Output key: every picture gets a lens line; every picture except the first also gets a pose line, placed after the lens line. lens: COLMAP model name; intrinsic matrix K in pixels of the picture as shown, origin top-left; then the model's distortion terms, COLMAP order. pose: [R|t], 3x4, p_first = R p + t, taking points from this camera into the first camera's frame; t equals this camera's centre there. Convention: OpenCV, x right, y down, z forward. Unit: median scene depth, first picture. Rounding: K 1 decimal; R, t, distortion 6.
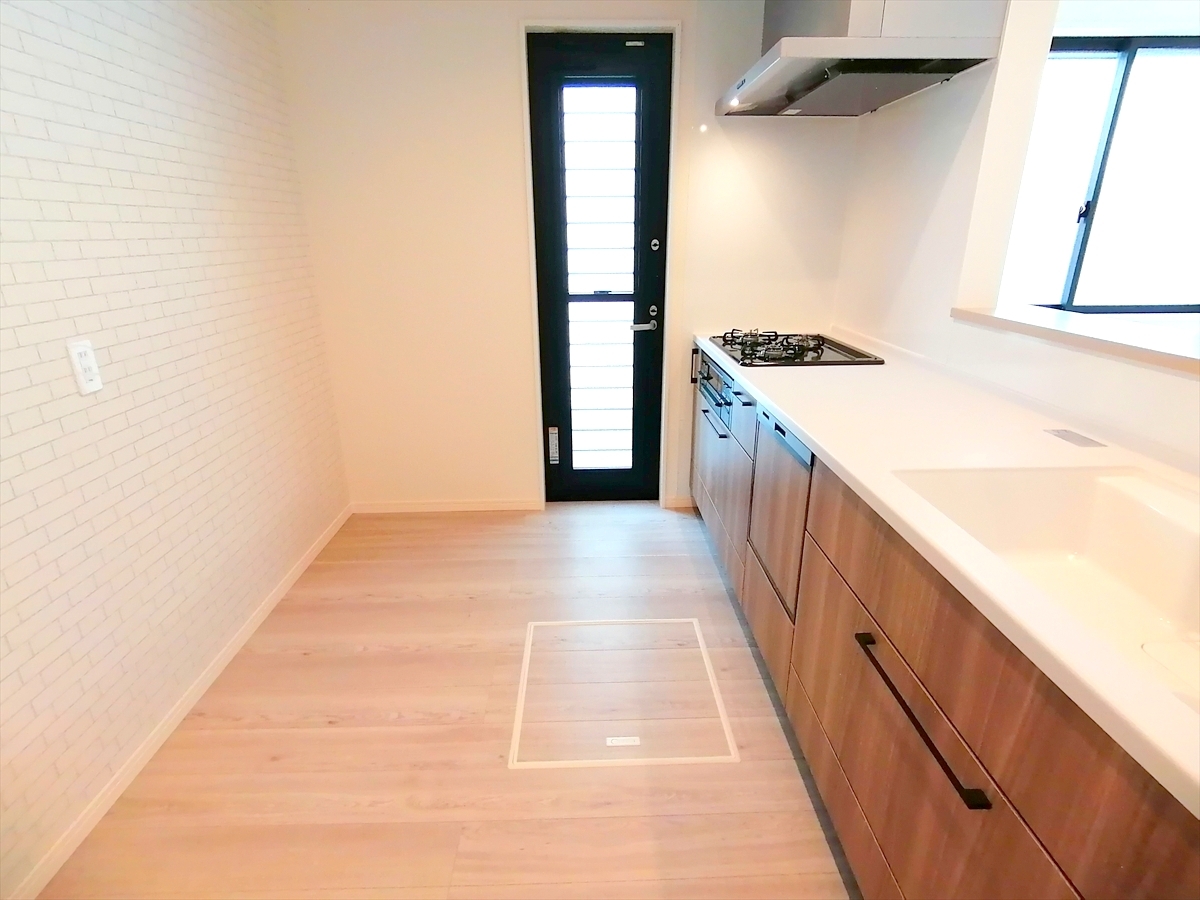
lens RADIAL K [[629.6, 0, 601.1], [0, 629.6, 476.9], [0, 0, 1]] dist [0.001938, -0.000207]
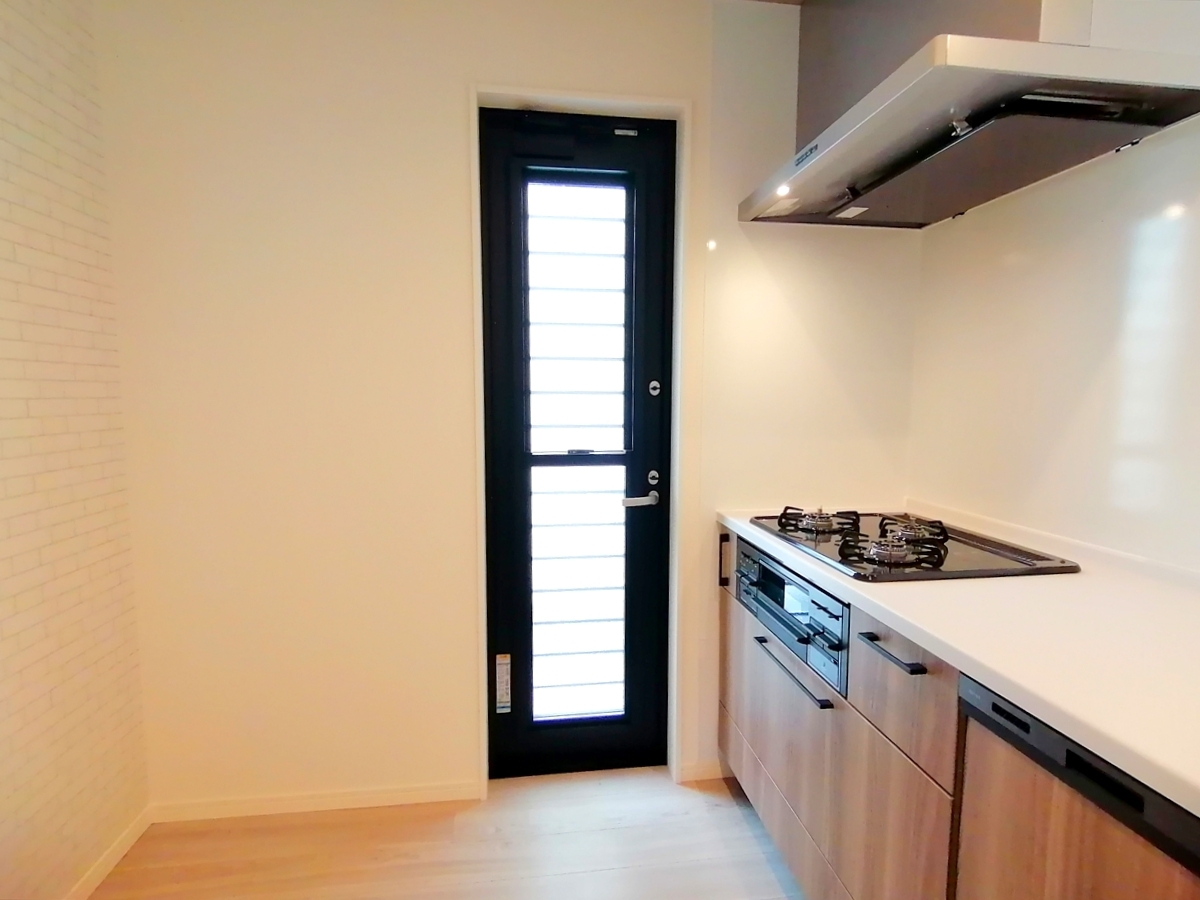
lens RADIAL K [[596.1, 0, 600.0], [0, 596.1, 450.0], [0, 0, 1]] dist [0.032844, -0.000068]
pose [[0.994043, 0.001091, 0.108983, -0.048643], [0.028983, 0.961300, -0.273976, -0.117796], [-0.105064, 0.275503, 0.955542, 0.379391]]
